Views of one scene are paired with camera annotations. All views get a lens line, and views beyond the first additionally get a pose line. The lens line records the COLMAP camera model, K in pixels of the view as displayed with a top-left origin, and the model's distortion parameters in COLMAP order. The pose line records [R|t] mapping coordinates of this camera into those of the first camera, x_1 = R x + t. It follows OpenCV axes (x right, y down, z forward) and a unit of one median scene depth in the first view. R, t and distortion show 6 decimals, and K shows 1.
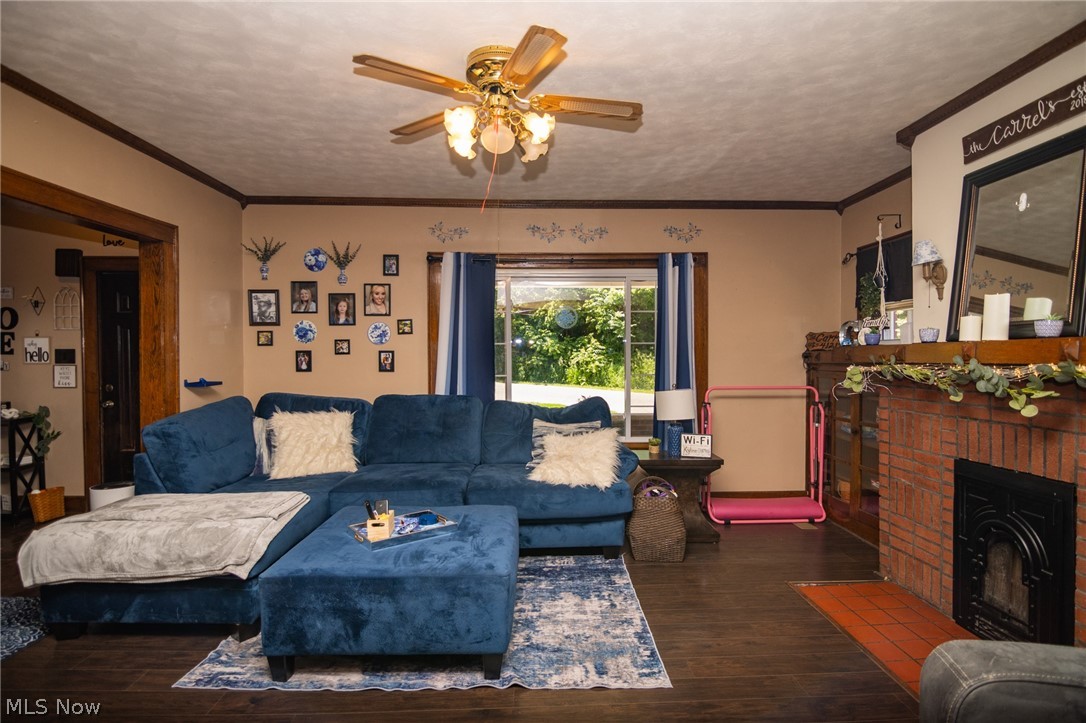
lens RADIAL K [[550.2, 0, 550.7], [0, 550.2, 365.2], [0, 0, 1]] dist [-0.011047, -0.008539]
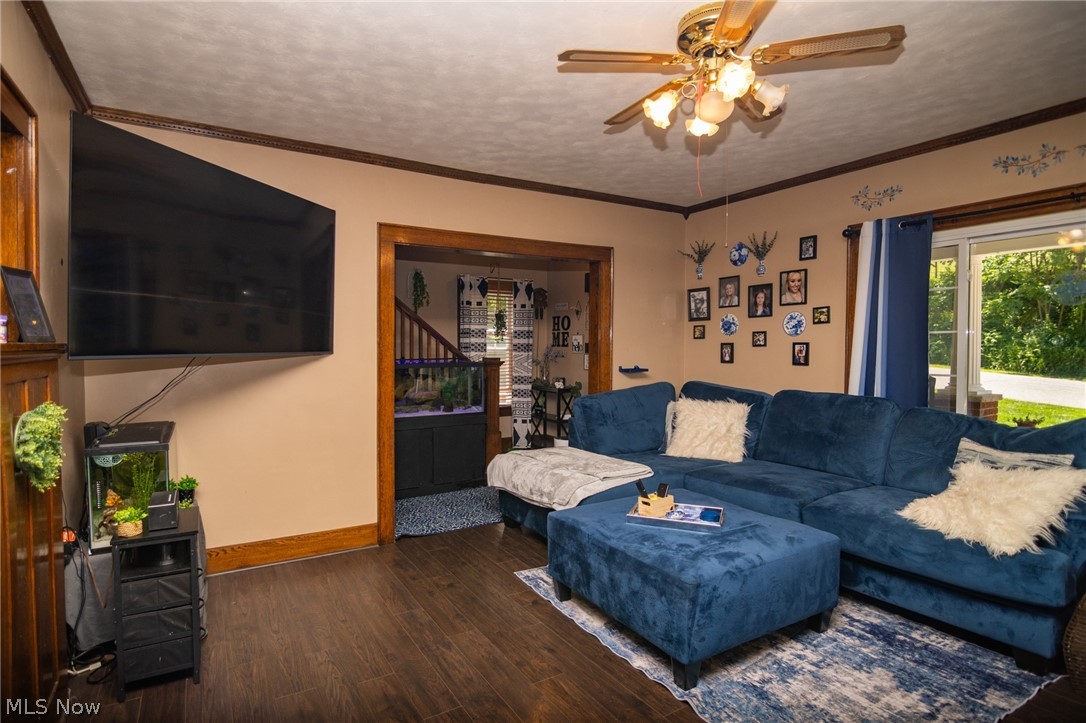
lens RADIAL K [[550.2, 0, 510.3], [0, 550.2, 364.1], [0, 0, 1]] dist [-0.011047, -0.008539]
pose [[0.457914, 0.027438, -0.888573, 0.360064], [-0.017392, 0.999609, 0.021904, -0.002022], [0.888826, 0.005424, 0.458212, 0.183172]]
